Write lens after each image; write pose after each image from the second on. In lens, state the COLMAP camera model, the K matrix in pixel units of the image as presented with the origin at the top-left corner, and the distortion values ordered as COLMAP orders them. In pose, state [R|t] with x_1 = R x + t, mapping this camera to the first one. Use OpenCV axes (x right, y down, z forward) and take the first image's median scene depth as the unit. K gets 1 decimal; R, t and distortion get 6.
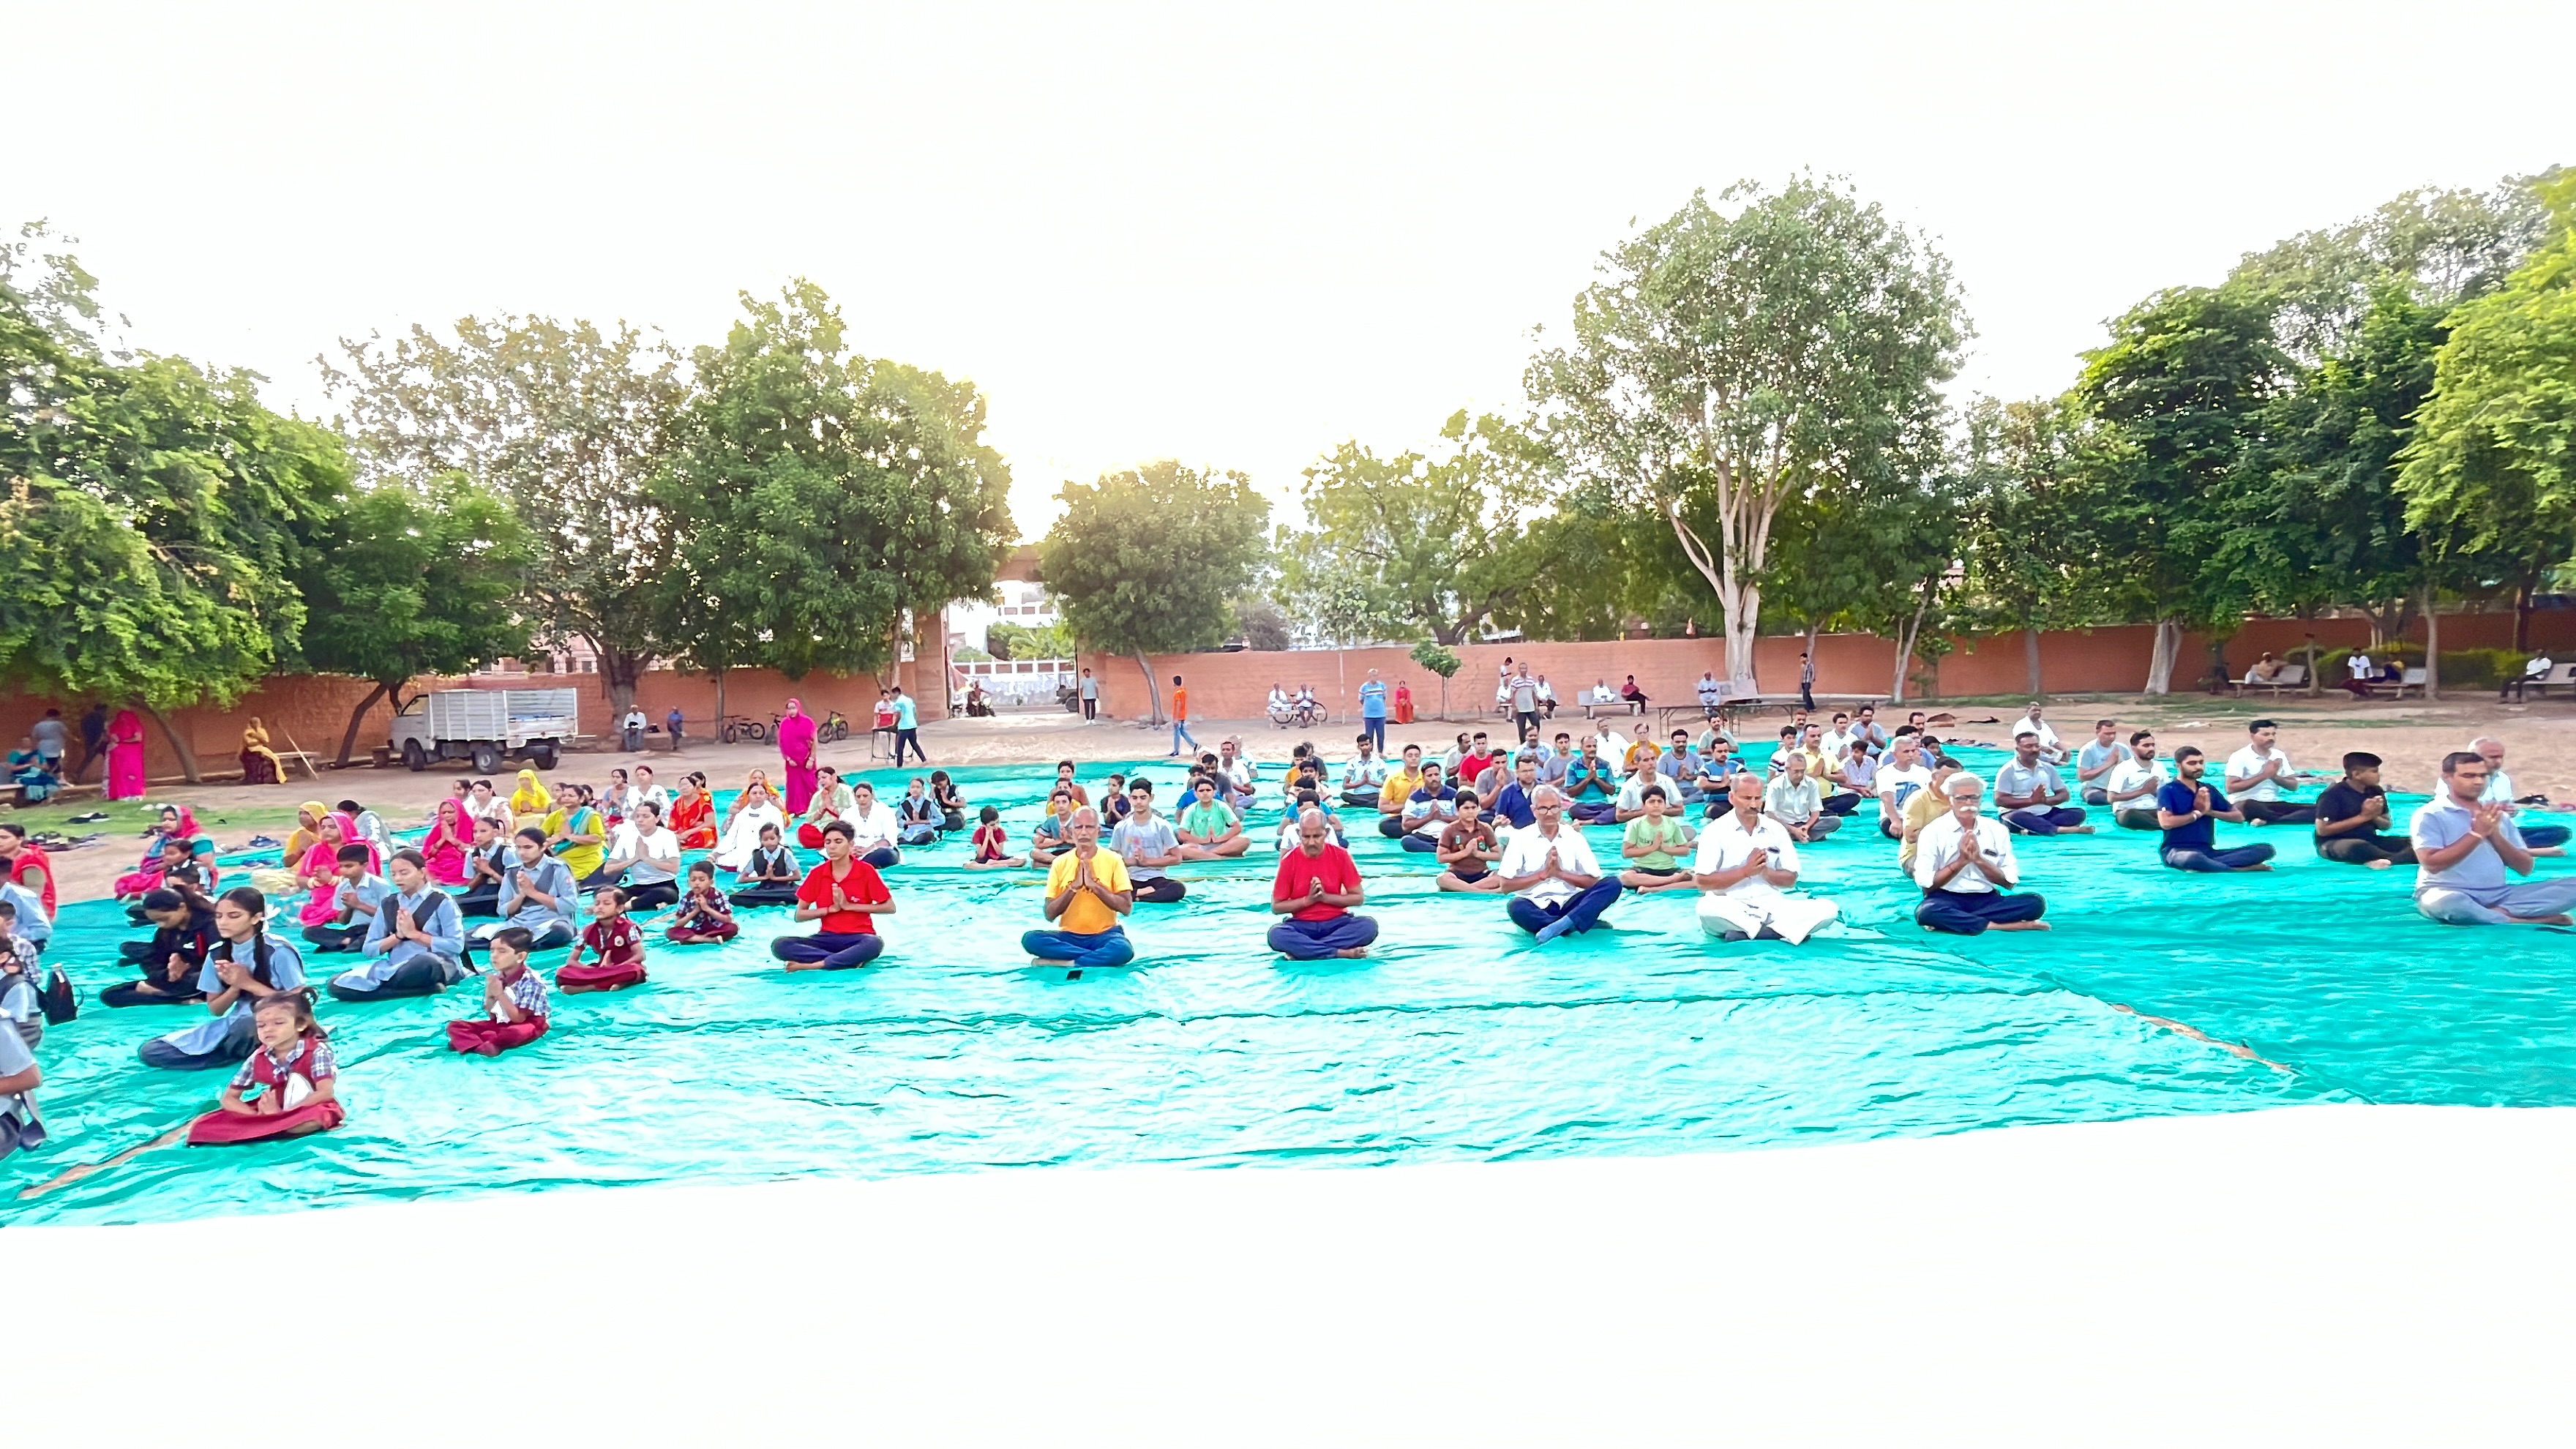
lens RADIAL K [[1204.0, 0, 1290.9], [0, 1204.0, 721.0], [0, 0, 1]] dist [-0.003506, 0.001344]
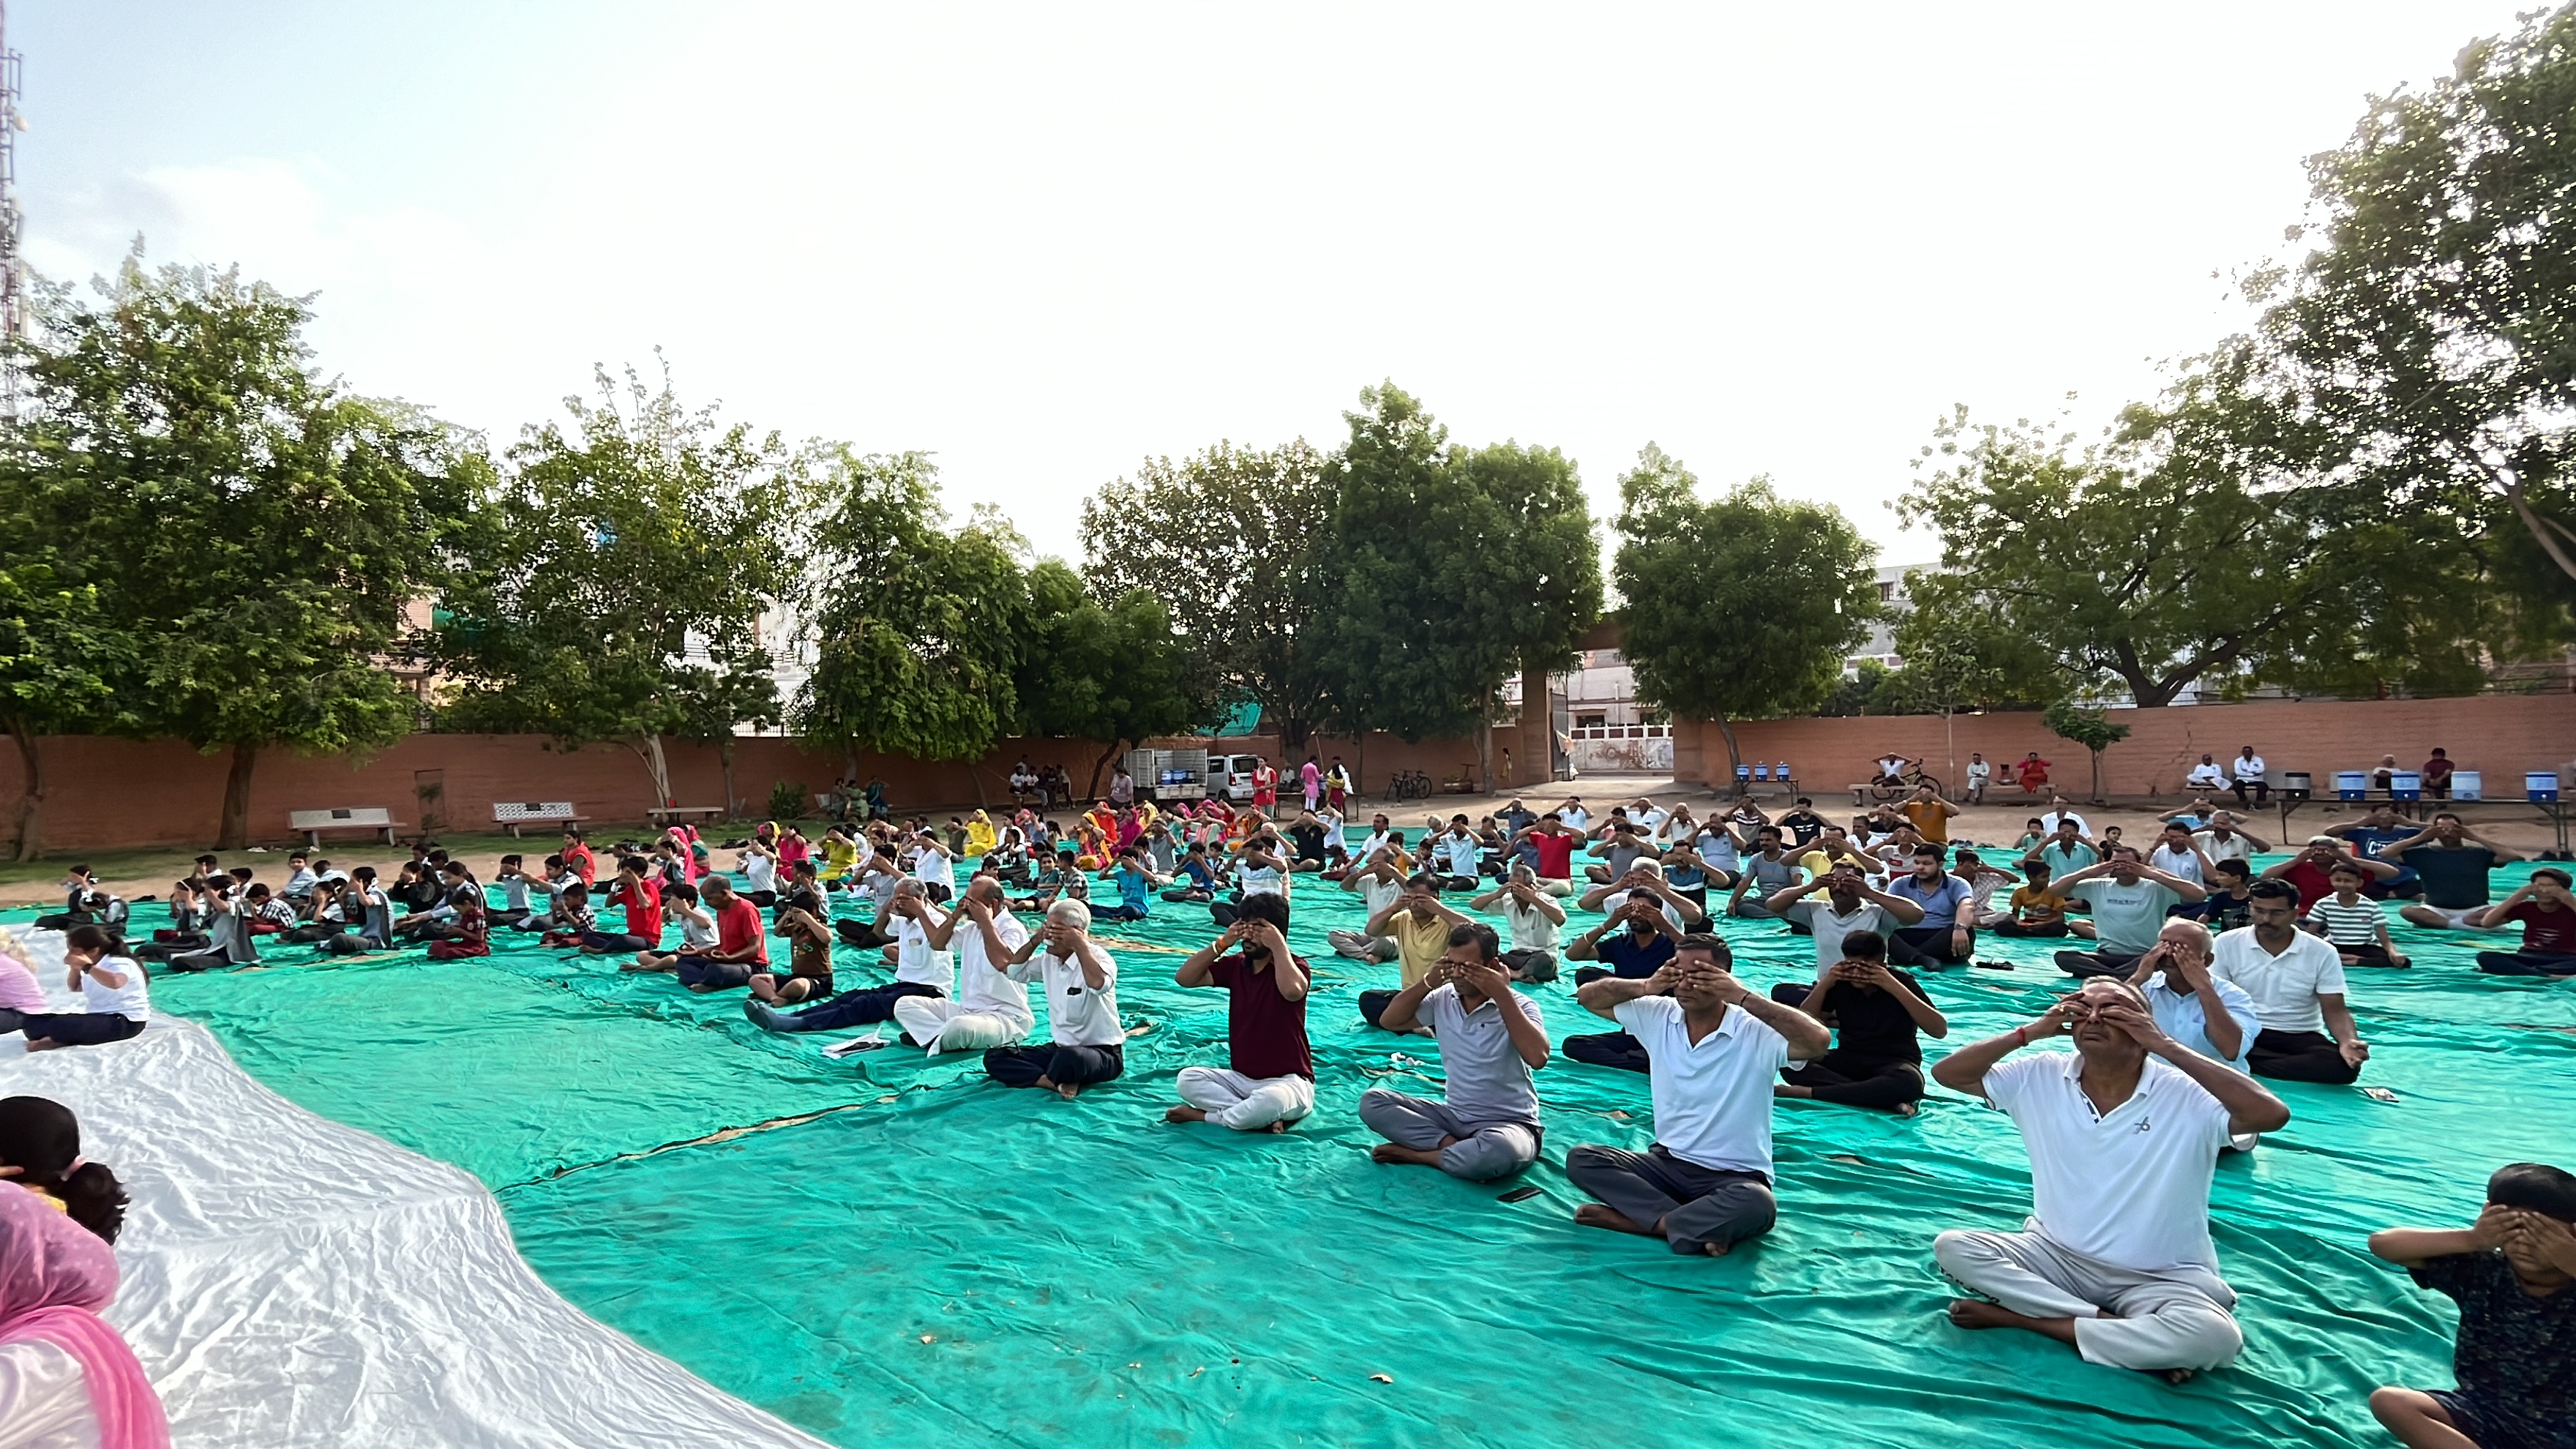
lens RADIAL K [[1204.0, 0, 1228.4], [0, 1204.0, 722.2], [0, 0, 1]] dist [-0.003506, 0.001344]
pose [[0.762180, -0.000909, -0.647364, 0.213034], [-0.029302, 0.998926, -0.035902, -0.009650], [0.646701, 0.046333, 0.761335, 0.038988]]
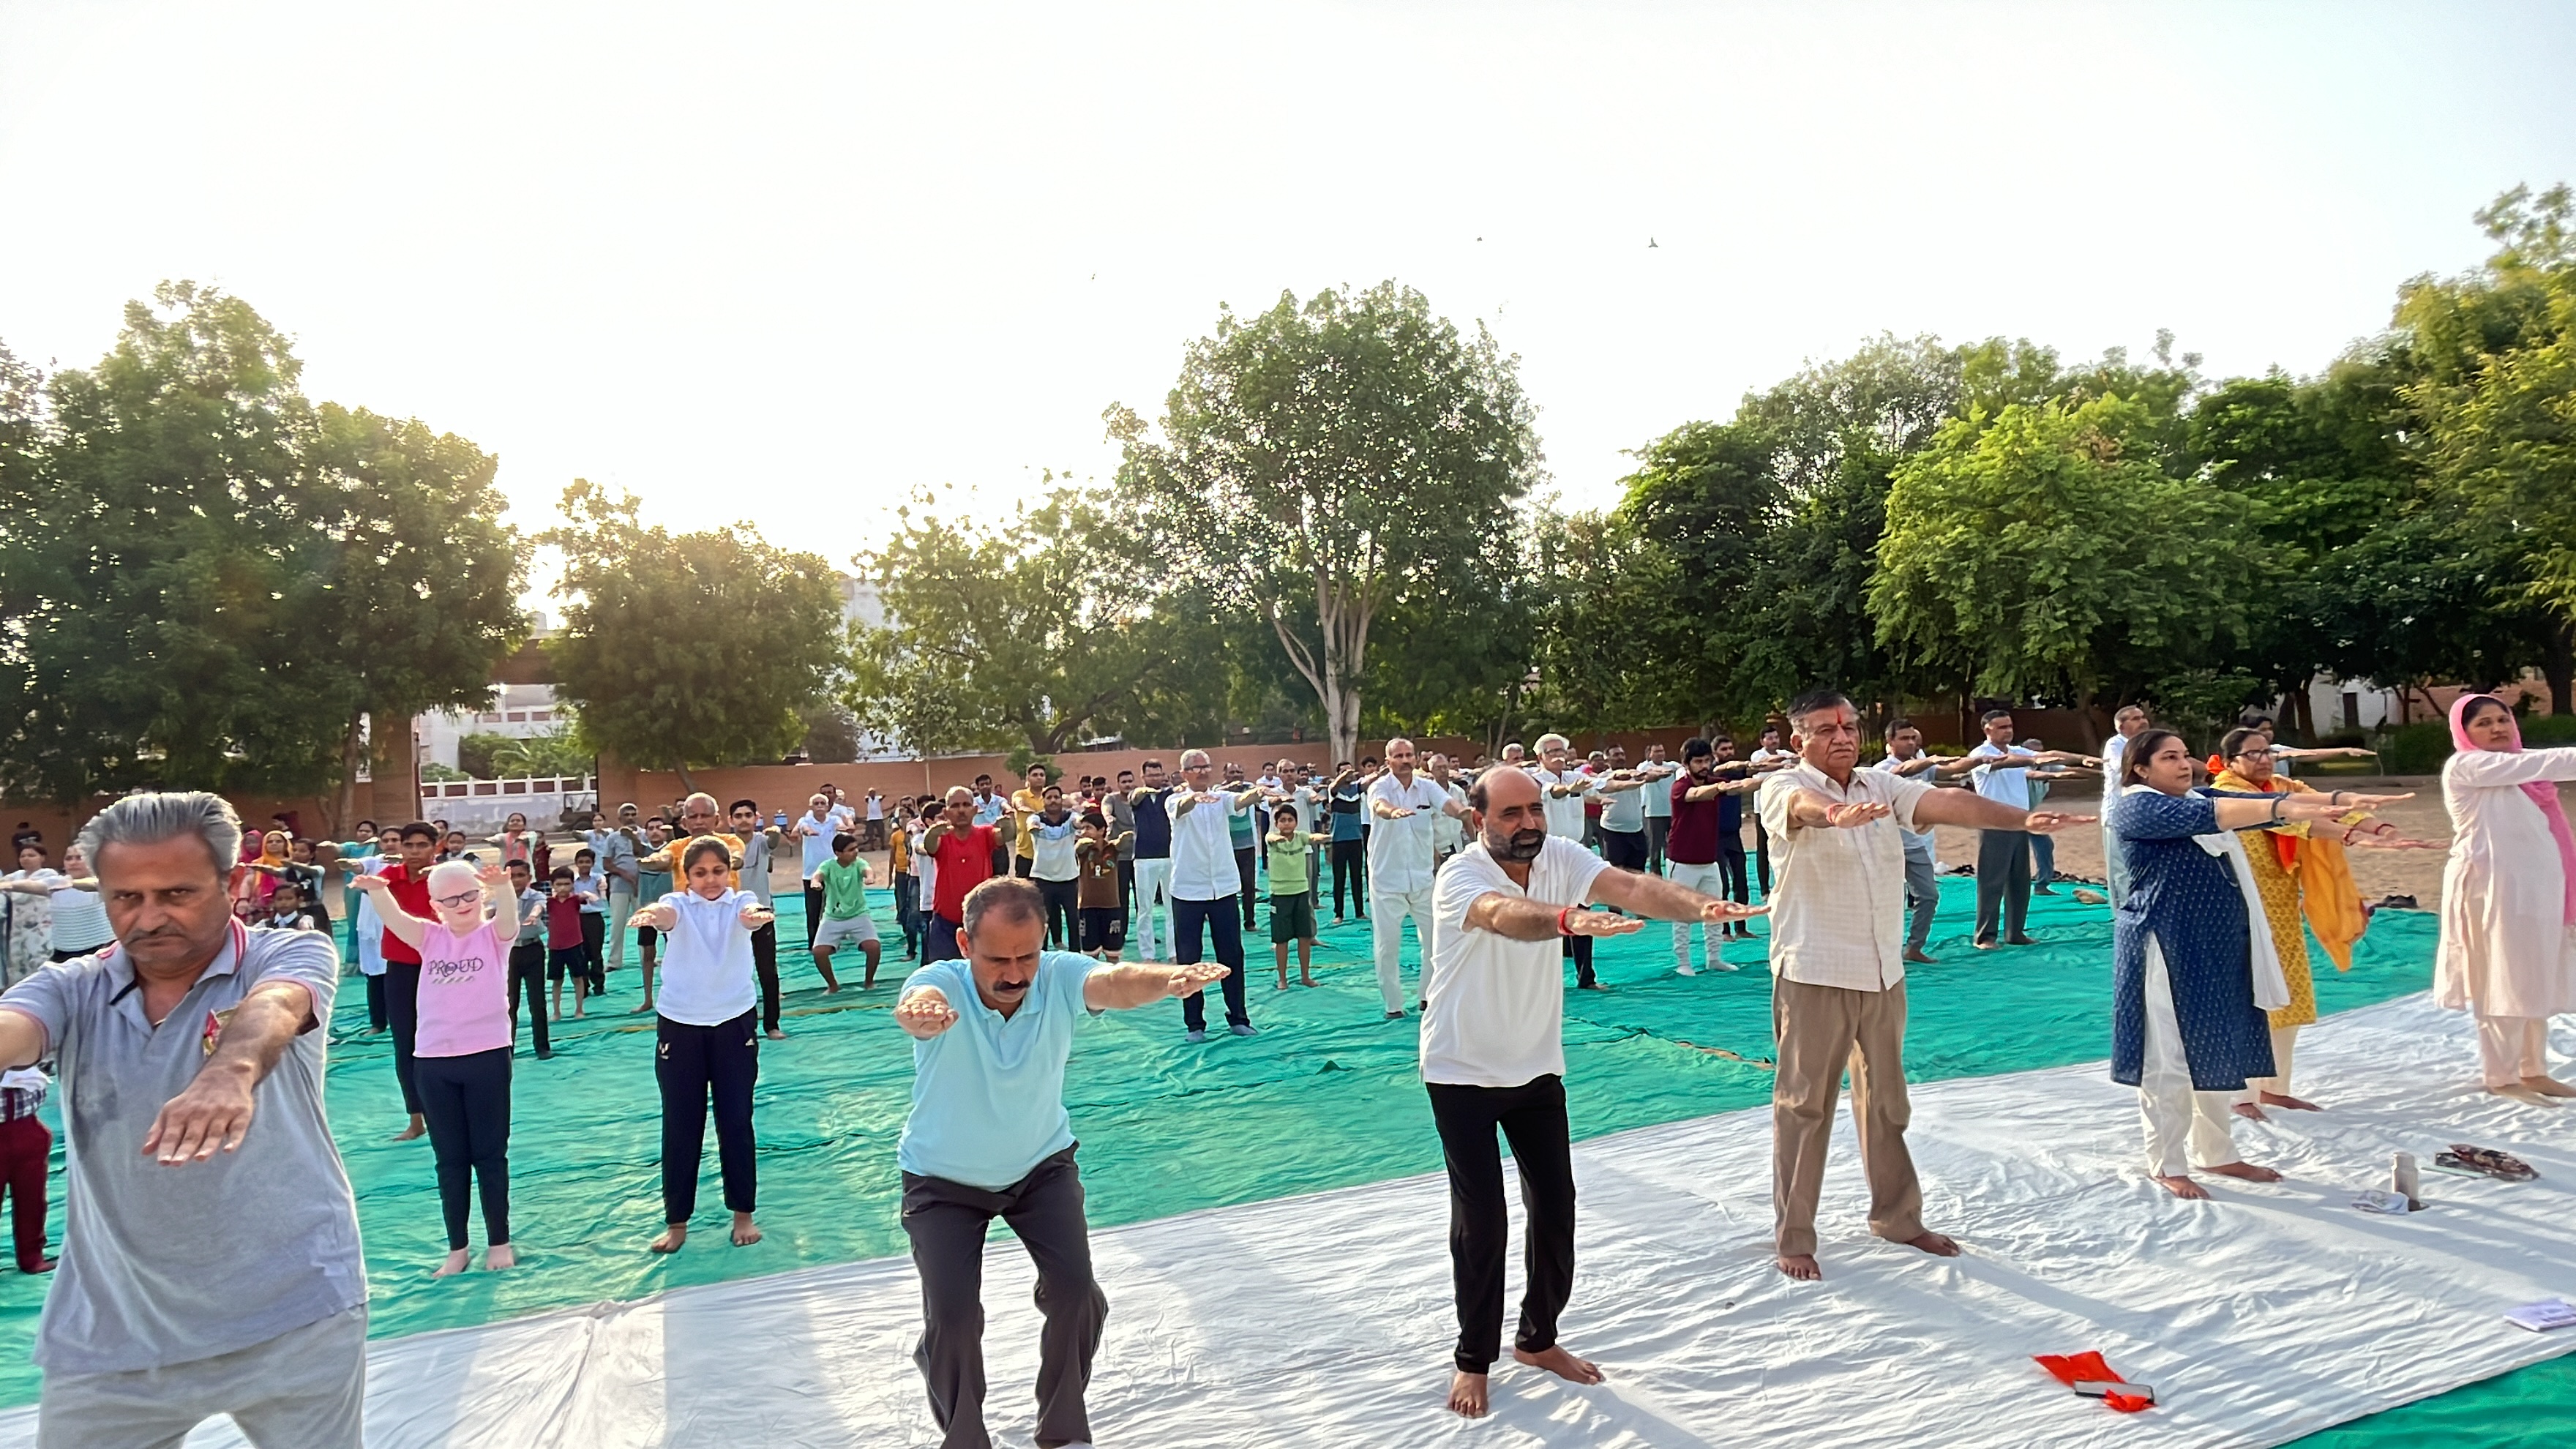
lens RADIAL K [[1335.7, 0, 1284.8], [0, 1335.7, 724.9], [0, 0, 1]] dist [-0.003356, 0.002089]
pose [[0.949375, -0.006090, 0.314085, -0.018688], [0.032112, 0.996456, -0.077742, 0.000604], [-0.312499, 0.083892, 0.946206, -0.028895]]
